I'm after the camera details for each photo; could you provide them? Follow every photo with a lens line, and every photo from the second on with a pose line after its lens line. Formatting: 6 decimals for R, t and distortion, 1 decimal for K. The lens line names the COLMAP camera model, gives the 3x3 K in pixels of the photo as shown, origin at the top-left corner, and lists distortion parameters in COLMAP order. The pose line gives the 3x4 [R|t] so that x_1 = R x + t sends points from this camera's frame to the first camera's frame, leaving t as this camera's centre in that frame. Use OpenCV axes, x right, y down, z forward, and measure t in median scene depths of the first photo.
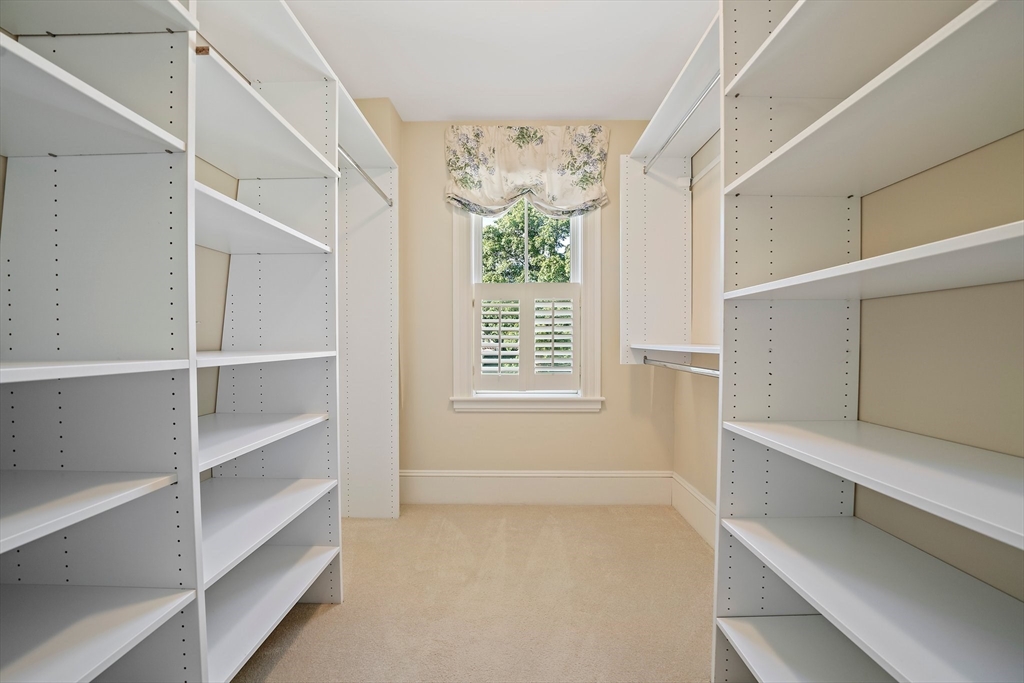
lens RADIAL K [[364.0, 0, 514.3], [0, 364.0, 344.0], [0, 0, 1]] dist [-0.023115, 0.001392]
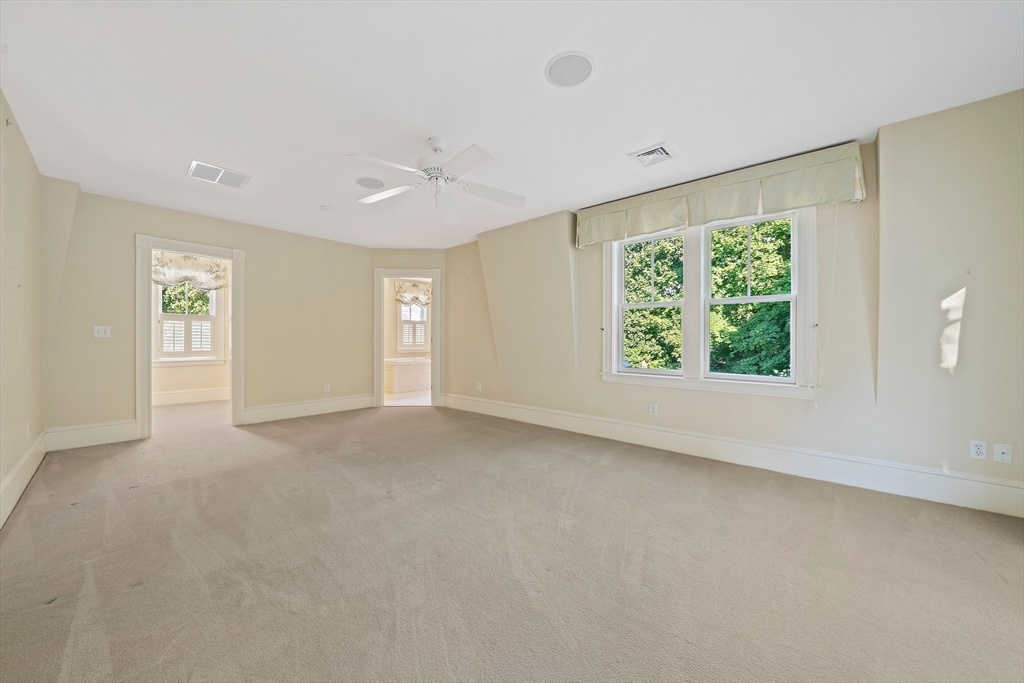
lens RADIAL K [[364.0, 0, 513.0], [0, 364.0, 341.1], [0, 0, 1]] dist [-0.023115, 0.001392]
pose [[0.661947, -0.001193, 0.749550, -0.338445], [0.004511, 0.999987, -0.002392, 0.035443], [-0.749537, 0.004965, 0.661943, -2.377429]]
